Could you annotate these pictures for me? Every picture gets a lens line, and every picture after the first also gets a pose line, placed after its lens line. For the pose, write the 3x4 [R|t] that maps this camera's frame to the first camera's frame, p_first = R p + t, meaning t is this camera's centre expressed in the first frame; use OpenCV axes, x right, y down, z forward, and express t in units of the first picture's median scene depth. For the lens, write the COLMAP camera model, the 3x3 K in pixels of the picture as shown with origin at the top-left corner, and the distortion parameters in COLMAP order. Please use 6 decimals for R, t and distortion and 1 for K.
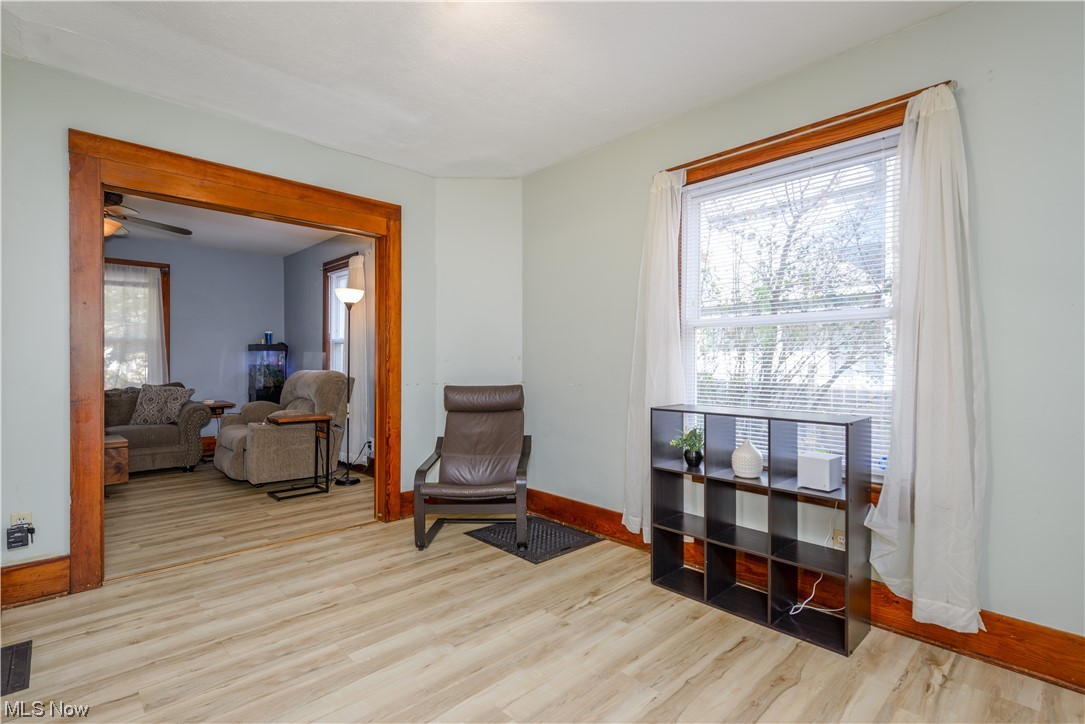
lens RADIAL K [[527.1, 0, 542.5], [0, 527.1, 362.0], [0, 0, 1]] dist [0.004143, 0.000842]
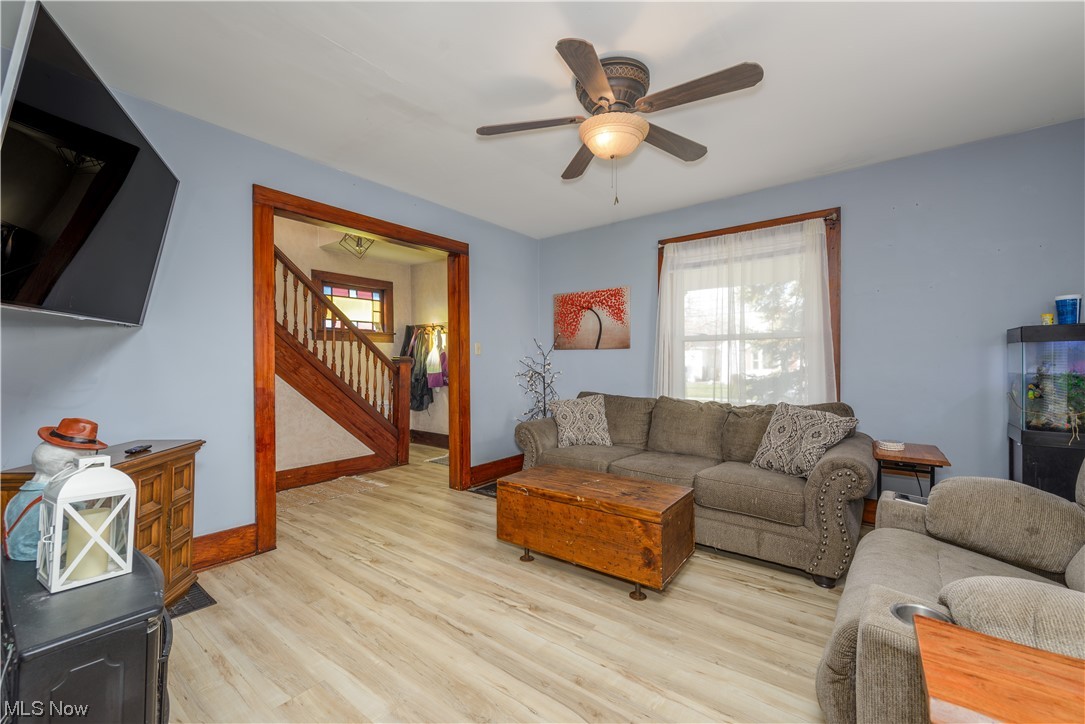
lens RADIAL K [[437.4, 0, 542.5], [0, 437.4, 362.0], [0, 0, 1]] dist [0.002539, 0.000367]
pose [[0.156166, -0.003460, -0.987725, -0.267046], [0.001640, 0.999993, -0.003244, -0.004655], [0.987730, -0.001113, 0.156170, 0.597824]]
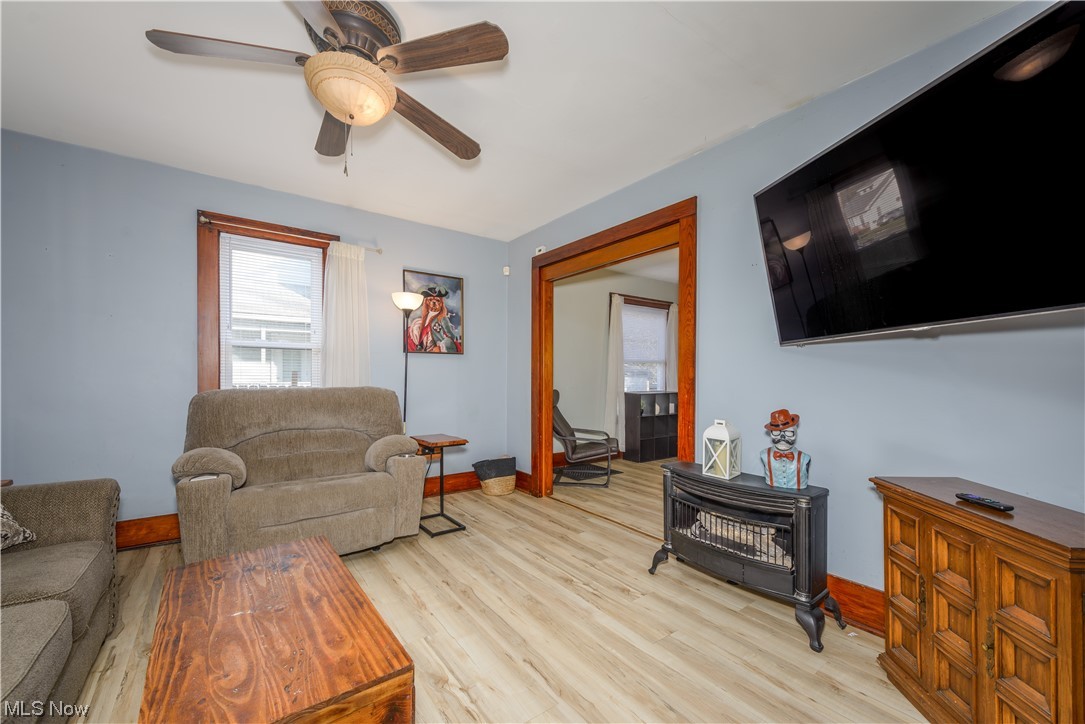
lens RADIAL K [[427.7, 0, 544.2], [0, 427.7, 376.1], [0, 0, 1]] dist [0.002204, -0.000092]
pose [[0.119261, -0.006896, 0.992839, -0.856325], [-0.006245, 0.999951, 0.007696, -0.004833], [-0.992843, -0.007118, 0.119212, 0.550749]]
